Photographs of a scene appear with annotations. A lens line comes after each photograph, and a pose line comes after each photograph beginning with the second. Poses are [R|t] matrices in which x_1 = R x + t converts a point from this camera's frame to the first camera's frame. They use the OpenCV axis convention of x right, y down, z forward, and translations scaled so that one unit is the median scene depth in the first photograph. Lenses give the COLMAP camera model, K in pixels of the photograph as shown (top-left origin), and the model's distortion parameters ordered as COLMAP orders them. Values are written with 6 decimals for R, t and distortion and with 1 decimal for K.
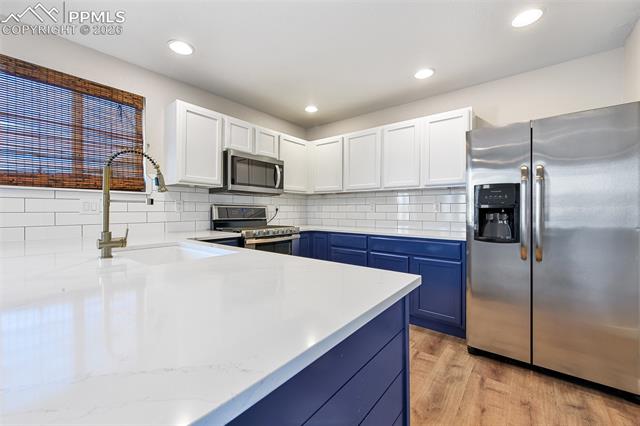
lens RADIAL K [[259.7, 0, 318.3], [0, 259.7, 210.8], [0, 0, 1]] dist [0.002916, -0.000192]
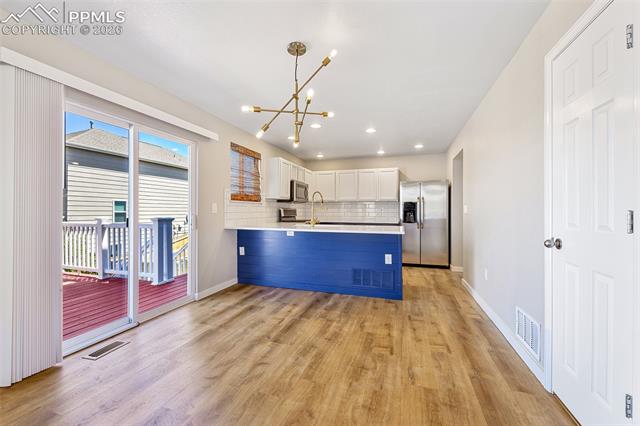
lens RADIAL K [[259.7, 0, 322.8], [0, 259.7, 212.7], [0, 0, 1]] dist [0.002916, -0.000192]
pose [[0.940854, 0.001650, 0.338807, -0.845070], [-0.000940, 0.999997, -0.002260, 0.013325], [-0.338810, 0.001808, 0.940853, -0.968644]]
